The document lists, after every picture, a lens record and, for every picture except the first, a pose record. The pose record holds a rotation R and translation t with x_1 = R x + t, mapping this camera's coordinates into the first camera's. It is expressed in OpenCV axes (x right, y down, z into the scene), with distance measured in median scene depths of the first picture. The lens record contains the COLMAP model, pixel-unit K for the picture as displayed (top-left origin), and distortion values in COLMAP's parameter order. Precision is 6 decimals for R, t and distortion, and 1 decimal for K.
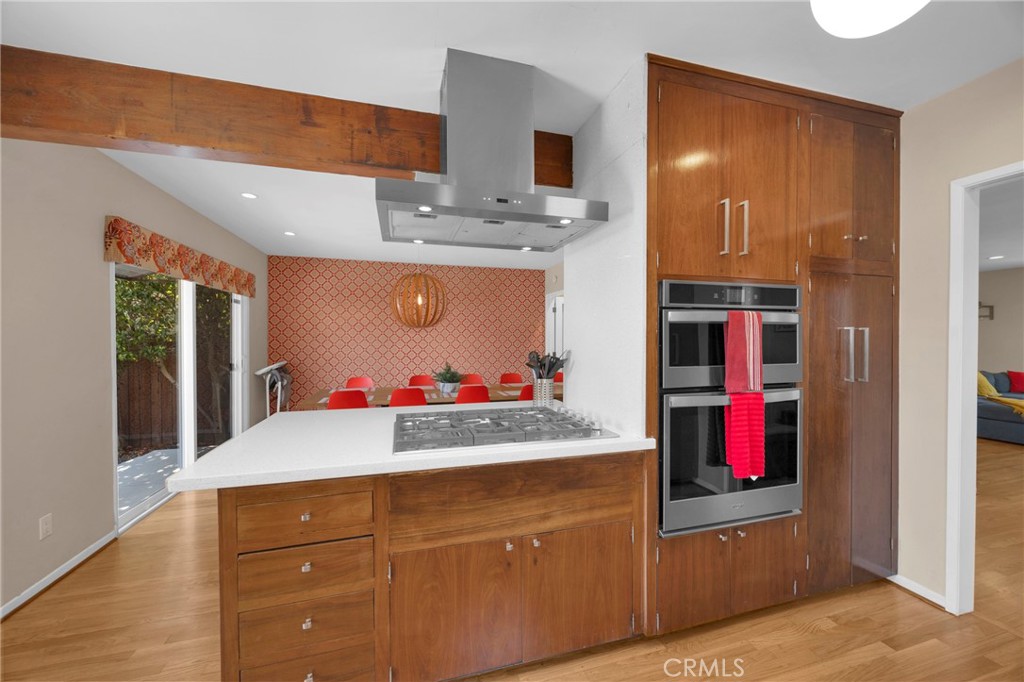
lens RADIAL K [[386.5, 0, 515.1], [0, 386.5, 341.7], [0, 0, 1]] dist [-0.020309, -0.000498]
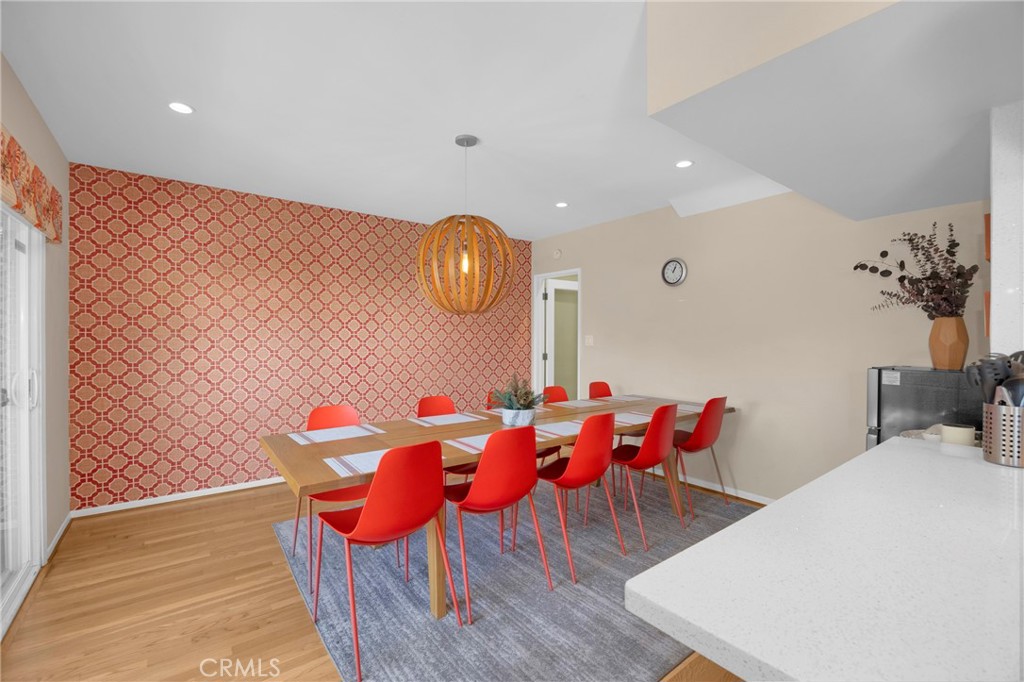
lens RADIAL K [[452.1, 0, 508.6], [0, 452.1, 338.7], [0, 0, 1]] dist [-0.002493, -0.000291]
pose [[0.939705, 0.000994, 0.341984, -0.296130], [0.001097, 0.999982, -0.005921, 0.003592], [-0.341983, 0.005939, 0.939687, 0.253273]]
